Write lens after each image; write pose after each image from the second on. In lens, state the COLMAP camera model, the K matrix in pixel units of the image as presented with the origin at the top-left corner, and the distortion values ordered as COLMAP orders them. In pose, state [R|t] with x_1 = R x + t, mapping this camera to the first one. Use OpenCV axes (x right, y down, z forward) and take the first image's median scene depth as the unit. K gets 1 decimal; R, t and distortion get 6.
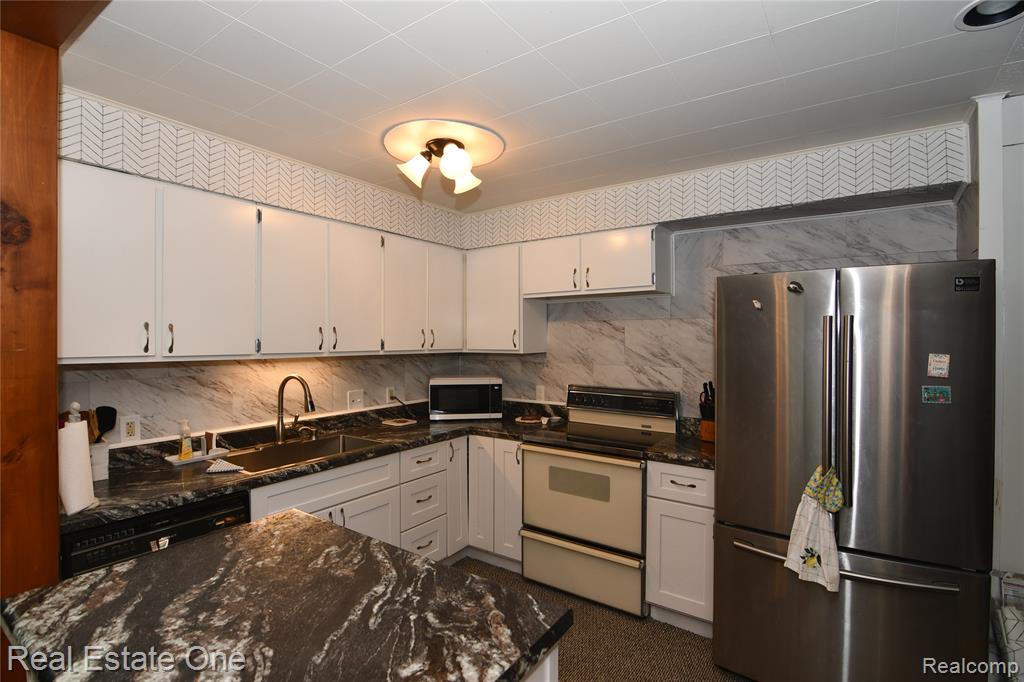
lens RADIAL K [[486.7, 0, 512.0], [0, 486.7, 341.0], [0, 0, 1]] dist [-0.016312, -0.001307]
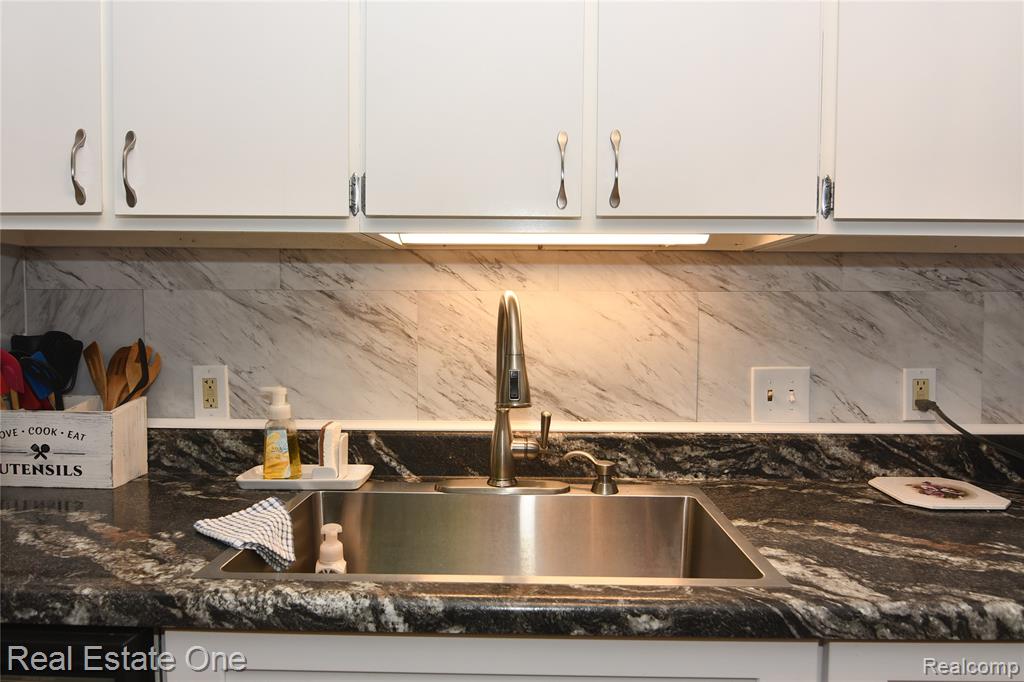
lens RADIAL K [[657.0, 0, 512.0], [0, 657.0, 341.0], [0, 0, 1]] dist [0.003821, -0.022275]
pose [[0.553465, 0.039266, -0.831947, -0.062704], [-0.011663, 0.999155, 0.039399, 0.078129], [0.832791, -0.012103, 0.553455, 0.683962]]
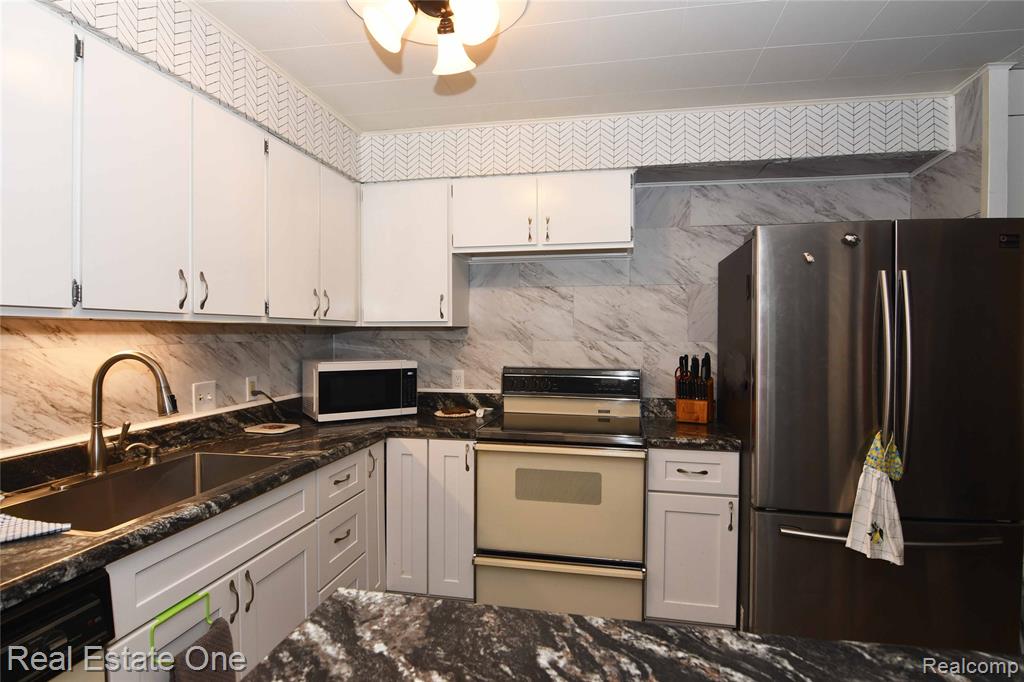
lens RADIAL K [[537.5, 0, 512.0], [0, 537.5, 341.0], [0, 0, 1]] dist [-0.018610, -0.001494]
pose [[0.914826, -0.004461, 0.403823, -0.266300], [0.000443, 0.999949, 0.010043, 0.046801], [-0.403847, -0.009009, 0.914782, 0.227335]]
